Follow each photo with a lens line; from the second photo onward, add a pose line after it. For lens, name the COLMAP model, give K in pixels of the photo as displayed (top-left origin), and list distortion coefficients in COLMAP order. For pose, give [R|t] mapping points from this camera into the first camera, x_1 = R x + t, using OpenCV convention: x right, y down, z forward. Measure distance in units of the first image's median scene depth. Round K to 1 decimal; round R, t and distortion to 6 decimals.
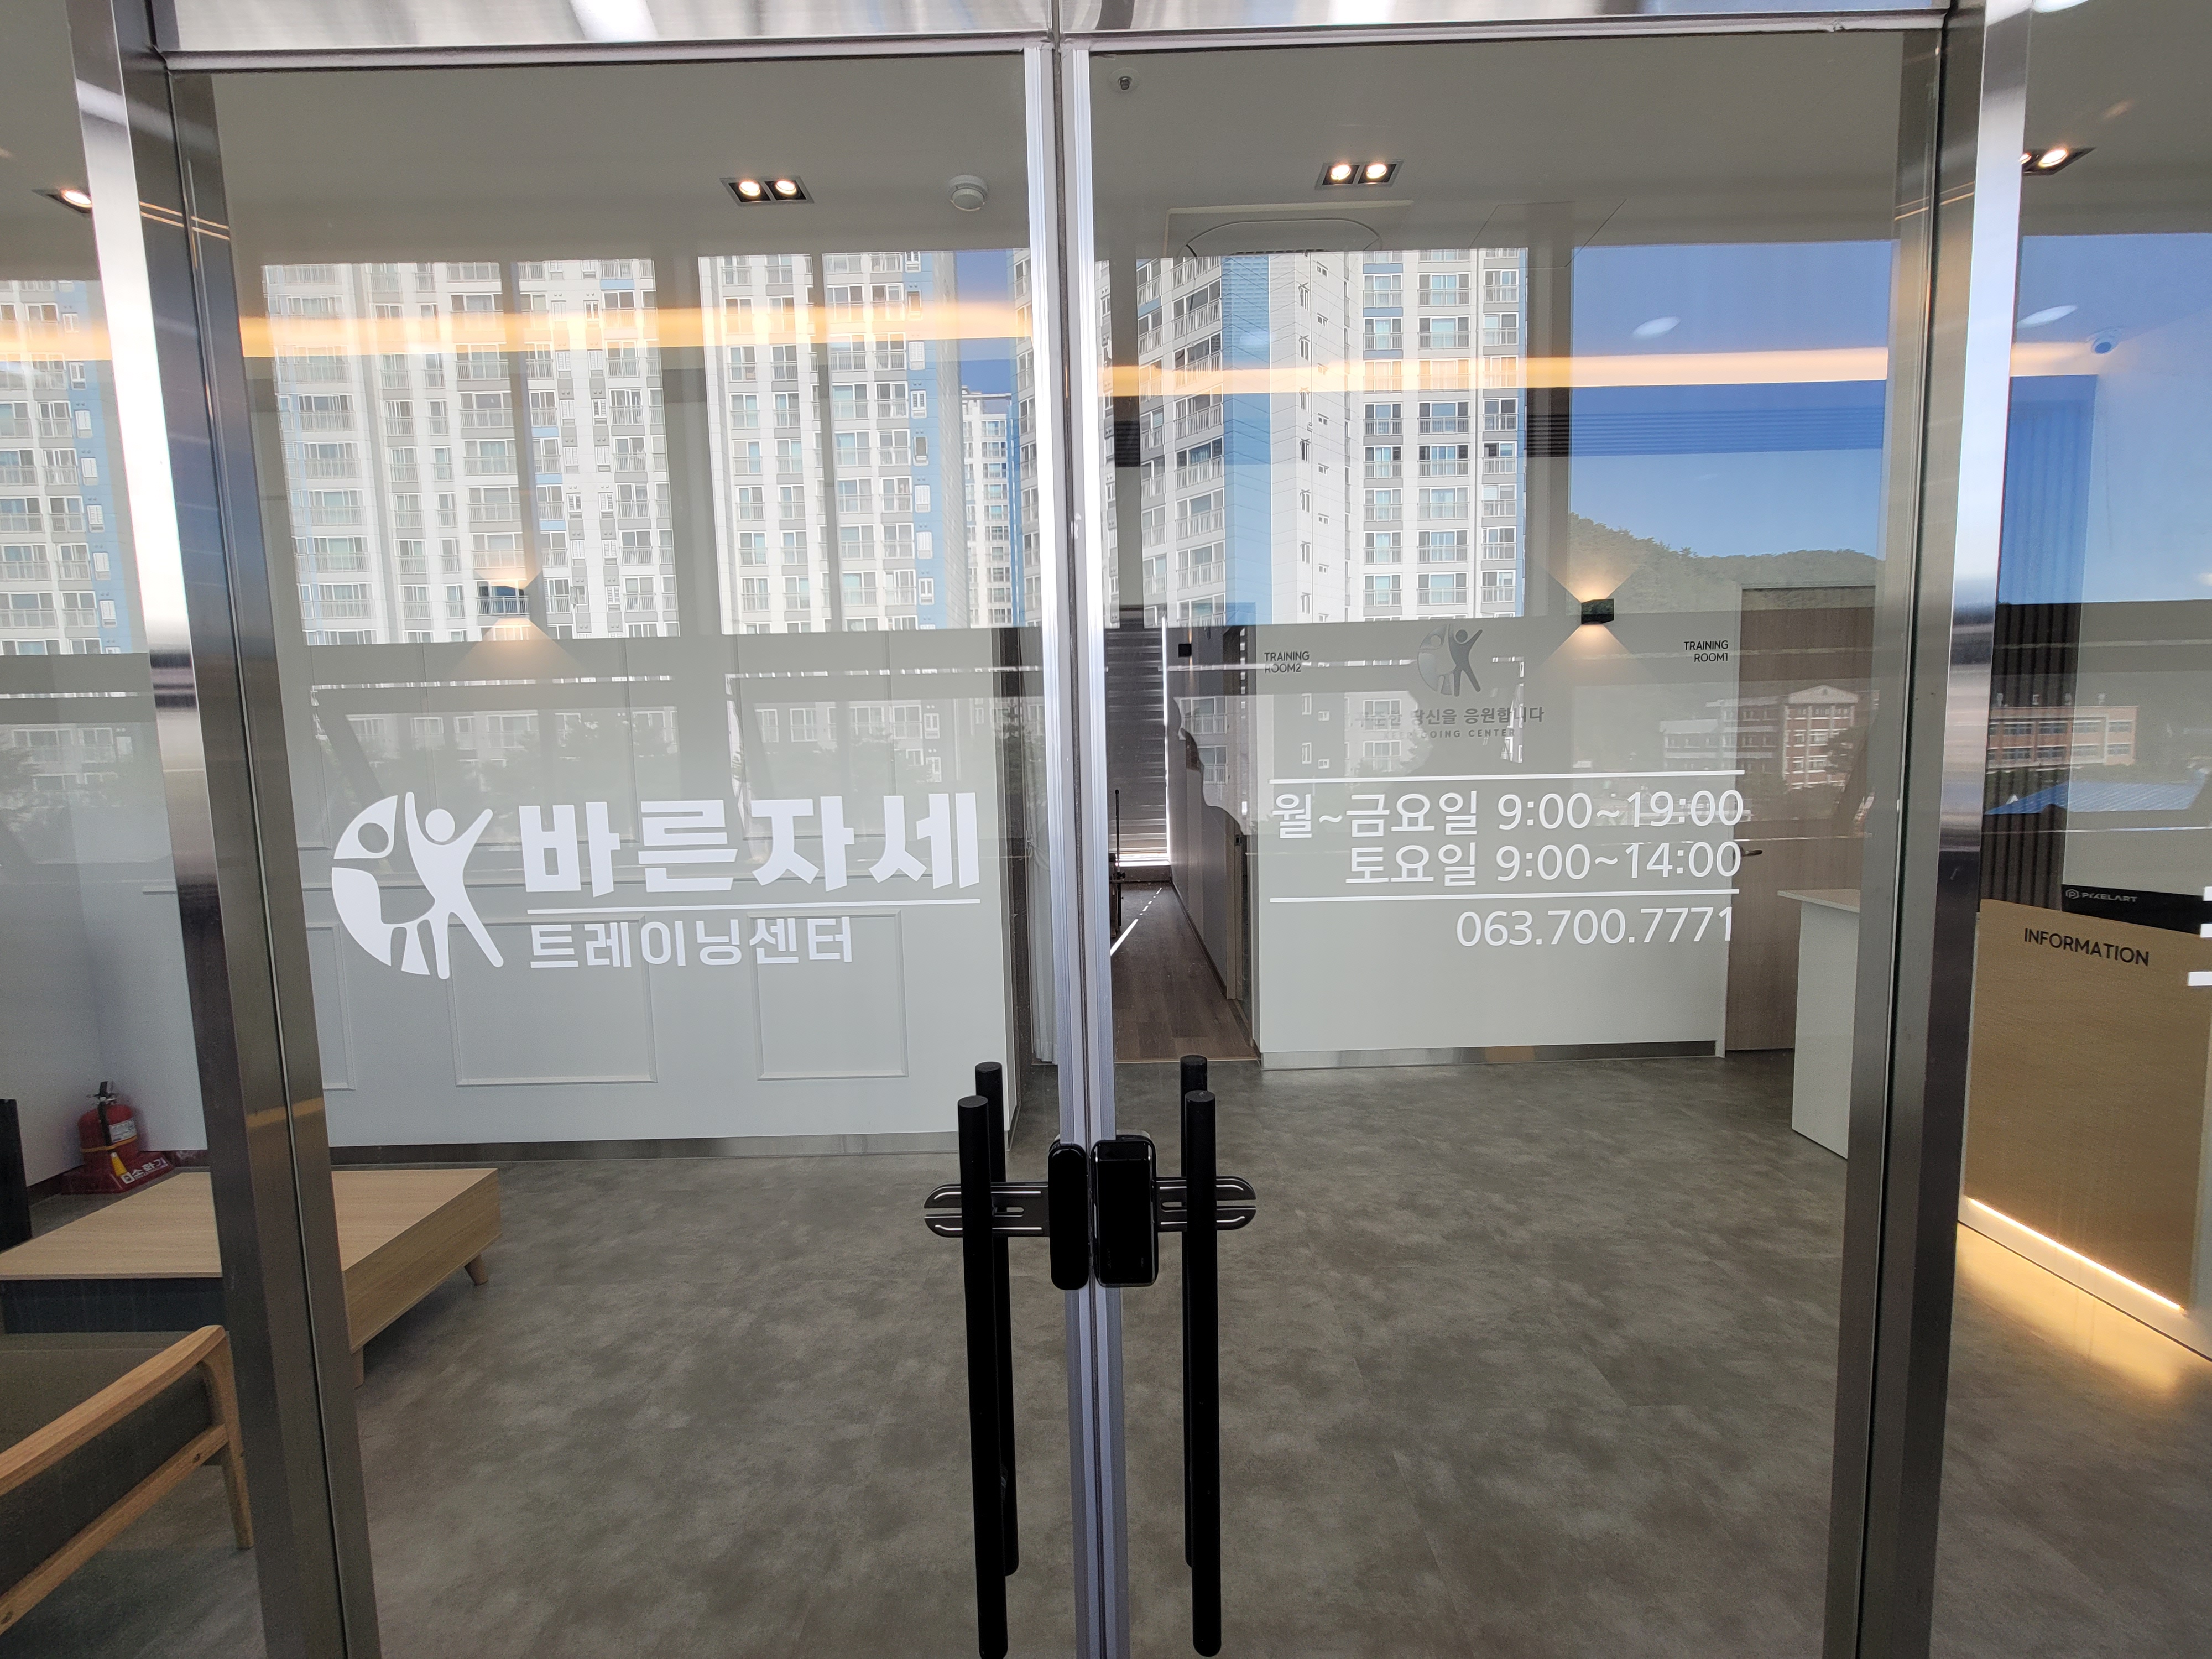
lens RADIAL K [[890.8, 0, 1106.0], [0, 890.8, 829.5], [0, 0, 1]] dist [-0.022057, 0.008878]
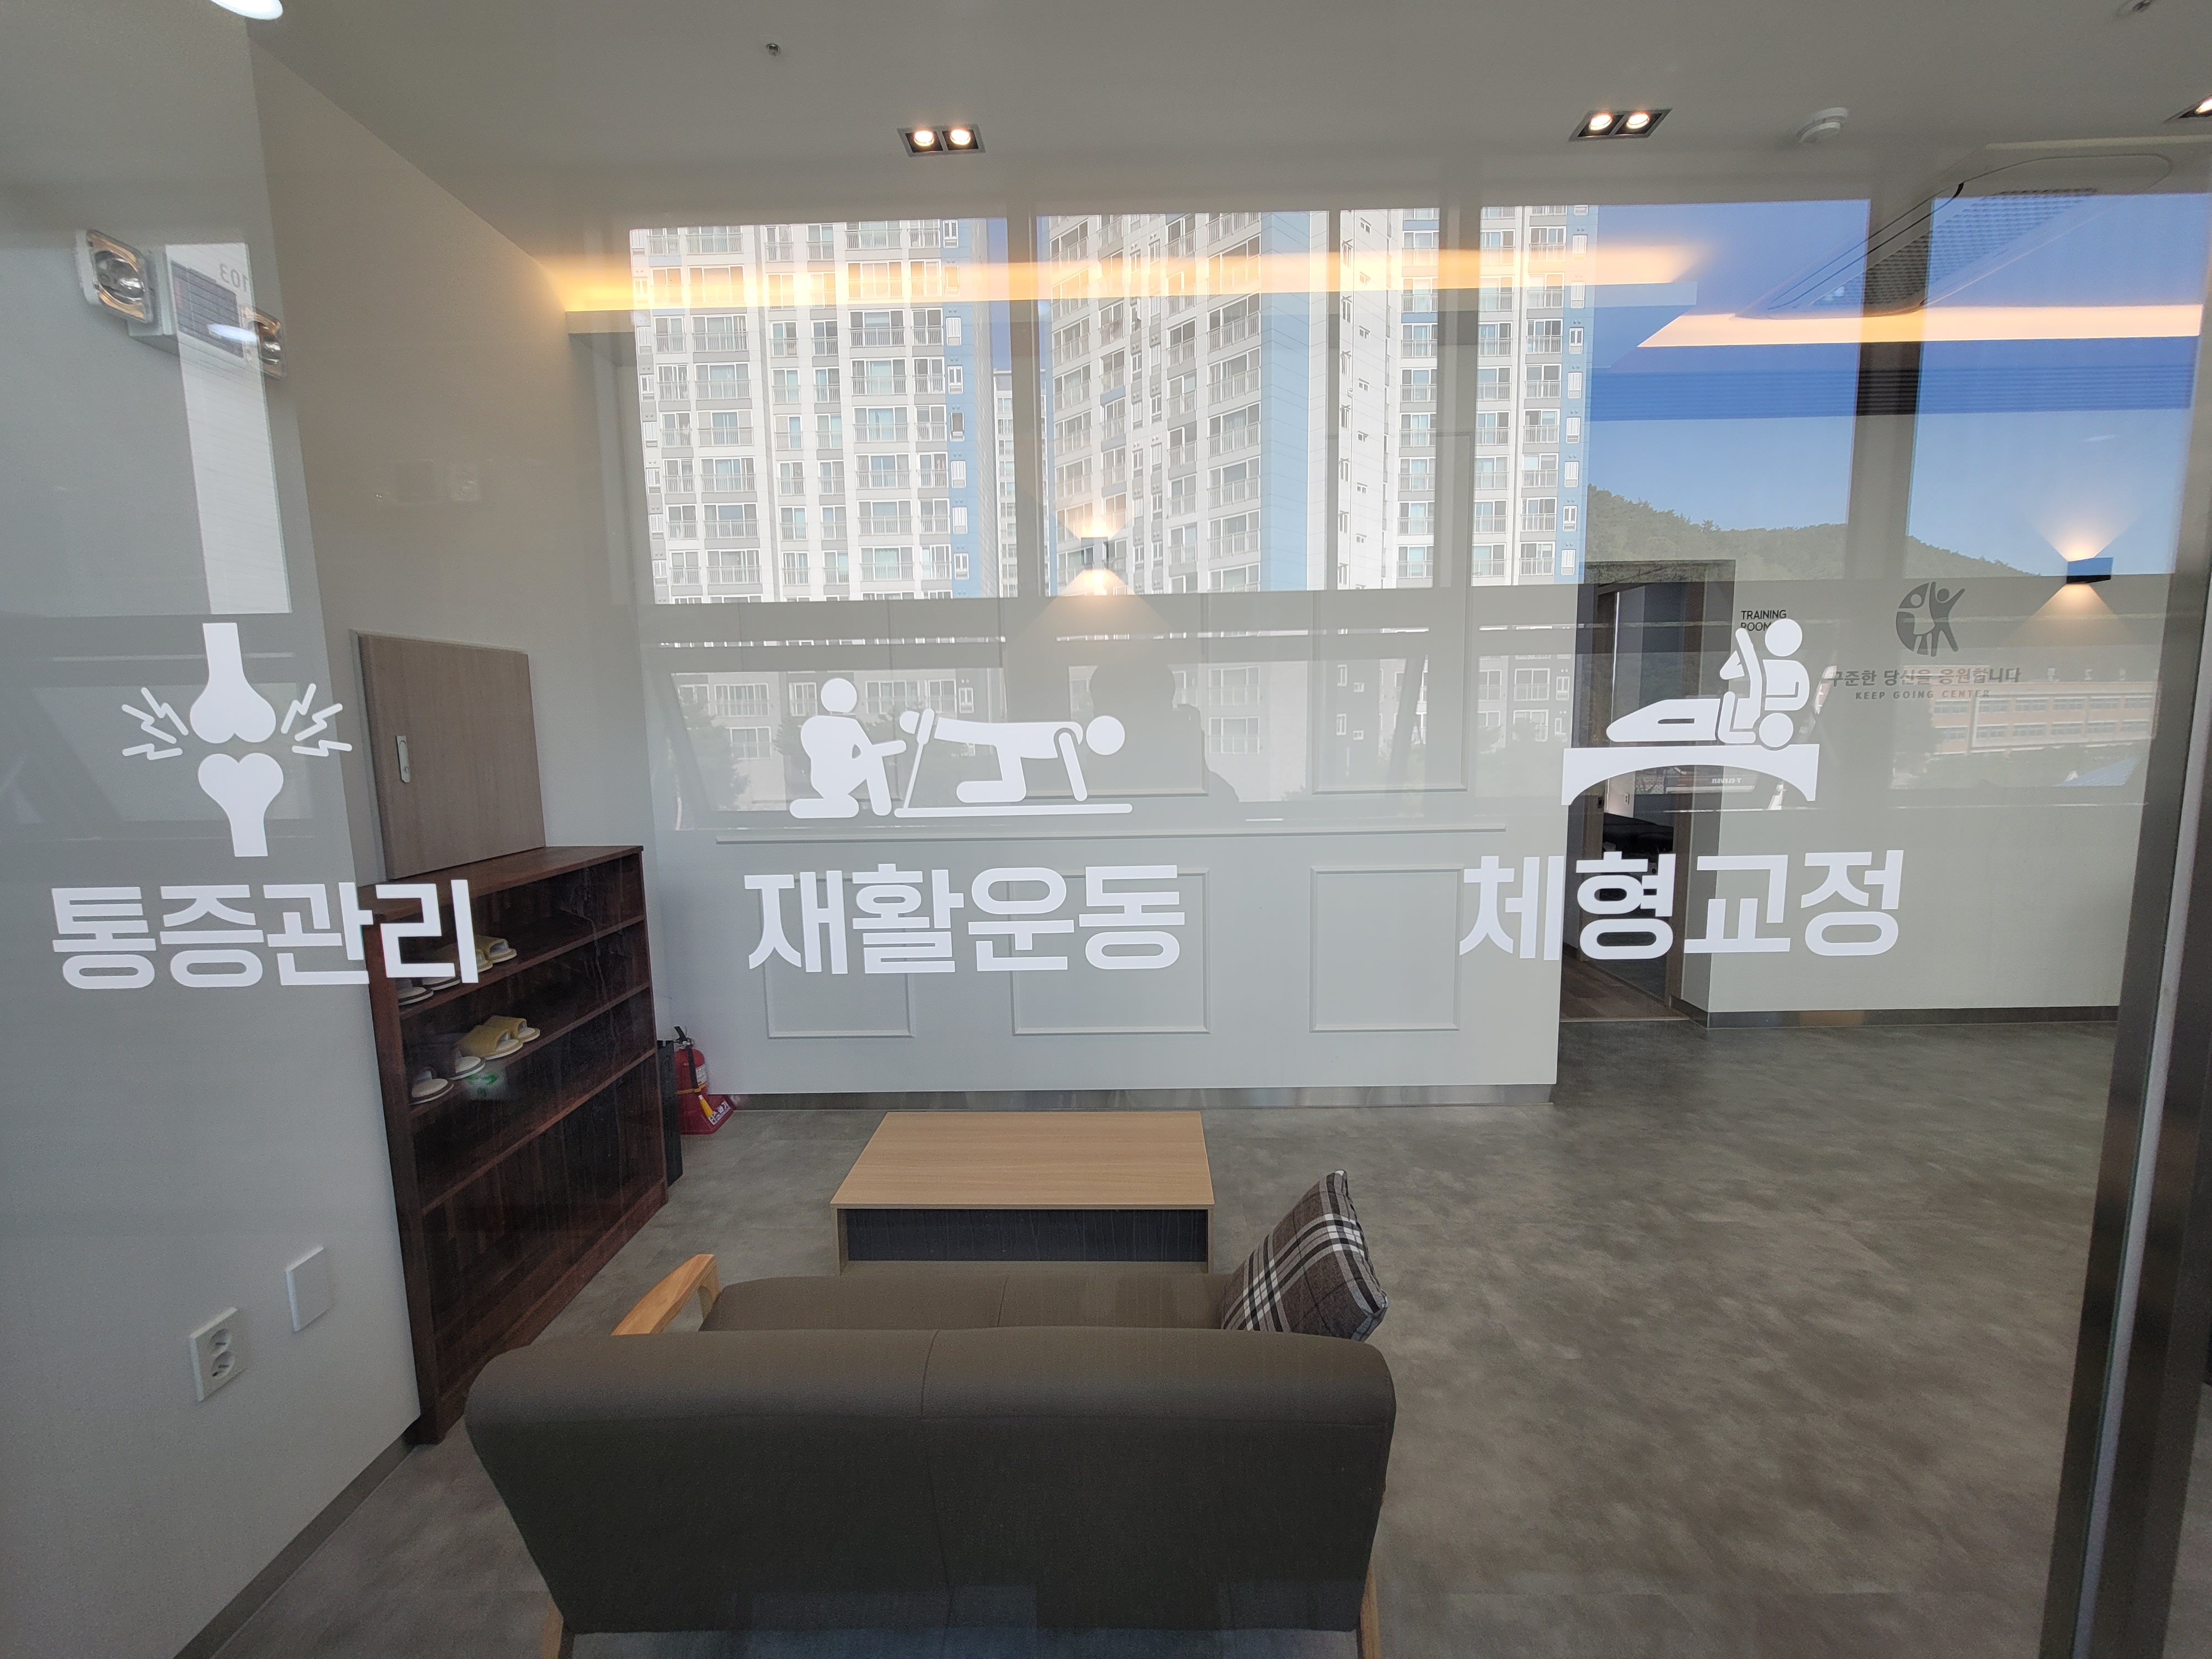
lens RADIAL K [[879.6, 0, 1106.0], [0, 879.6, 829.5], [0, 0, 1]] dist [-0.010385, 0.000223]
pose [[0.999446, 0.005827, -0.032772, -0.511939], [-0.004835, 0.999530, 0.030263, 0.018489], [0.032933, -0.030088, 0.999005, -0.006530]]
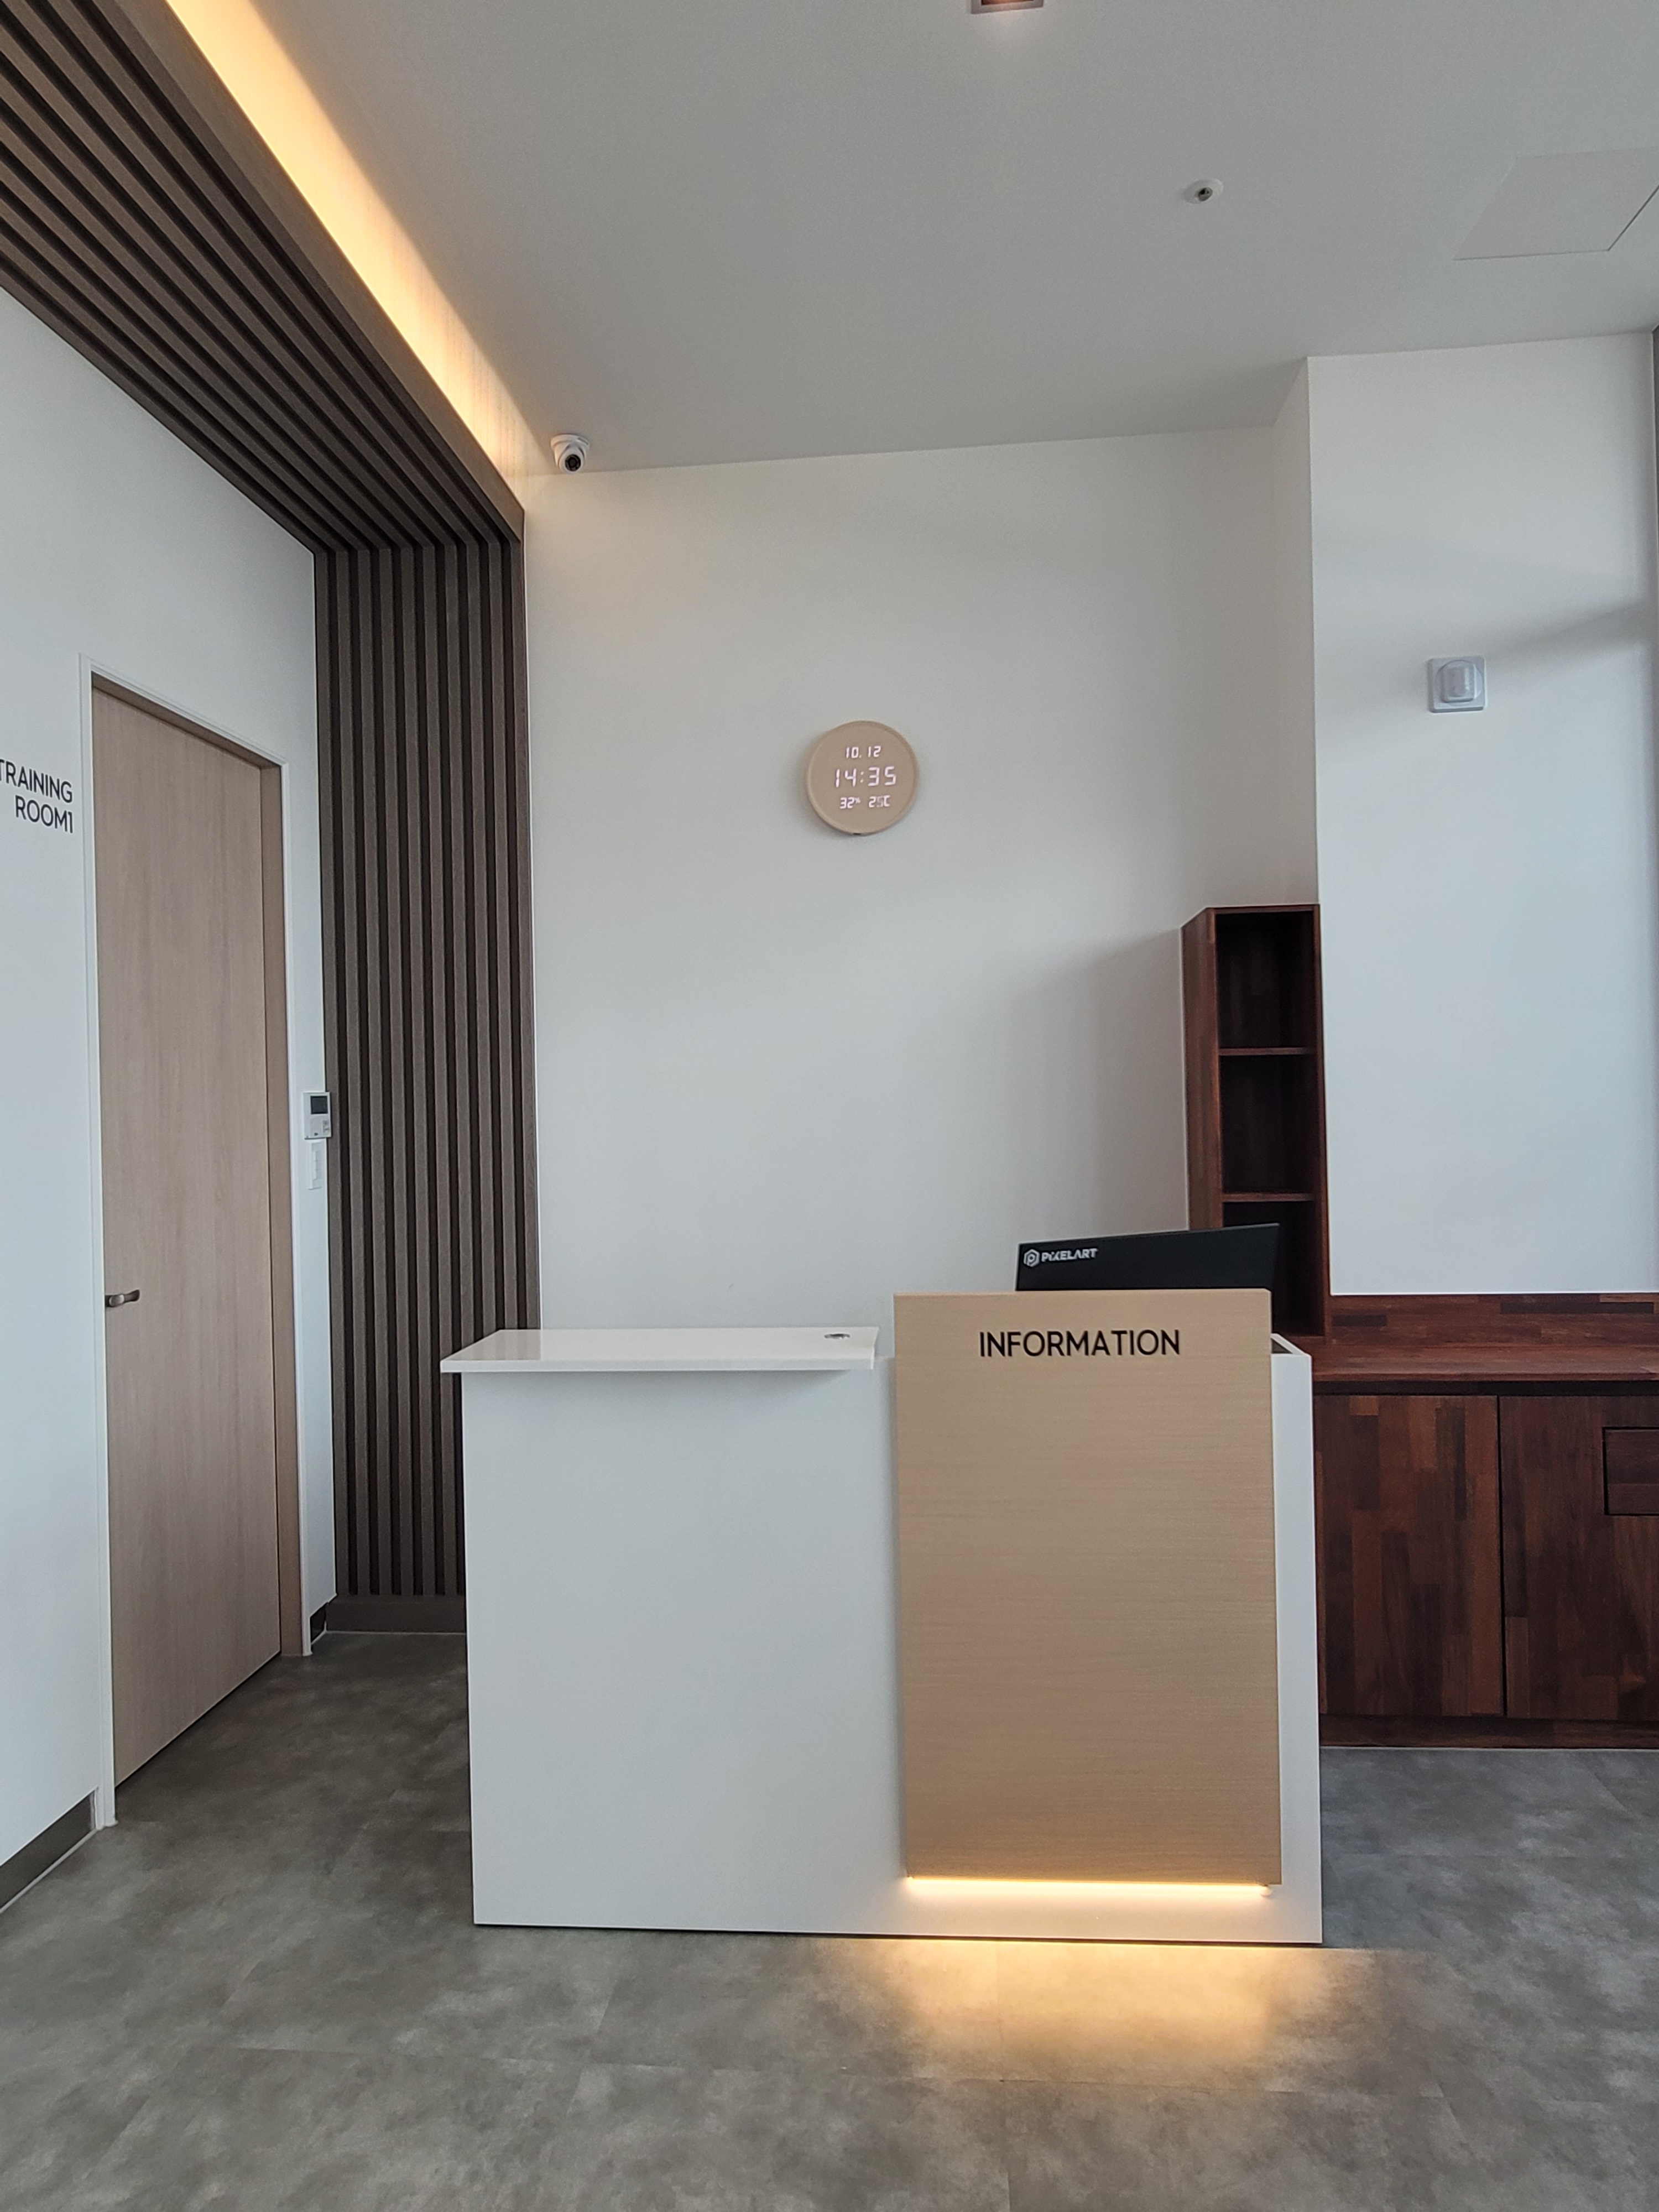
lens RADIAL K [[1338.2, 0, 829.5], [0, 1338.2, 1106.0], [0, 0, 1]] dist [0.001000, 0.001258]
pose [[0.083808, 0.023851, 0.996196, 0.130257], [0.110773, 0.993294, -0.033101, -0.007377], [-0.990306, 0.113126, 0.080604, 0.656640]]
